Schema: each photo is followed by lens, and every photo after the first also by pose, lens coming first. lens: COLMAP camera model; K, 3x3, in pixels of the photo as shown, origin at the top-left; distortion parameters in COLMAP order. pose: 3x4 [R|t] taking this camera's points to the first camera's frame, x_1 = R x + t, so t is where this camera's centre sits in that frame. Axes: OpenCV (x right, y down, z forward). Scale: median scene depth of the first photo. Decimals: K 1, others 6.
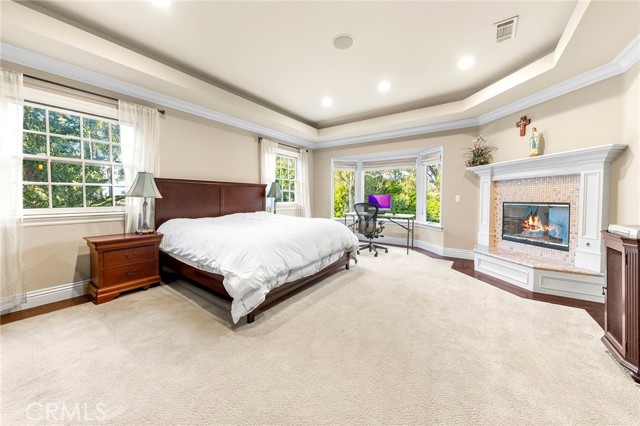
lens RADIAL K [[231.8, 0, 319.9], [0, 231.8, 206.2], [0, 0, 1]] dist [0.000167, -0.000046]
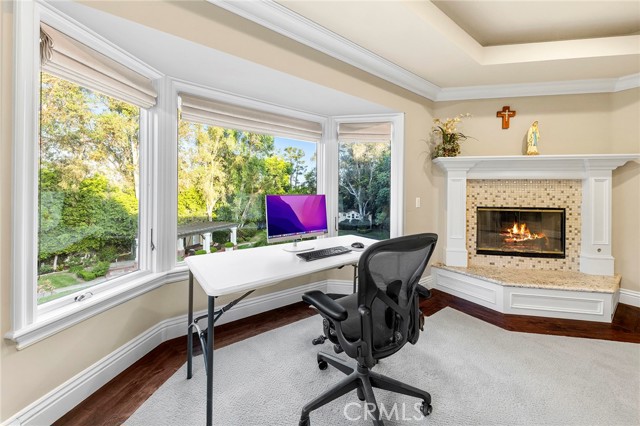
lens RADIAL K [[227.5, 0, 316.6], [0, 227.5, 191.2], [0, 0, 1]] dist [-0.000278, -0.000044]
pose [[0.319130, 0.003691, 0.947704, -0.128552], [0.026069, 0.999580, -0.012671, -0.084073], [-0.947352, 0.028750, 0.318900, 1.399739]]
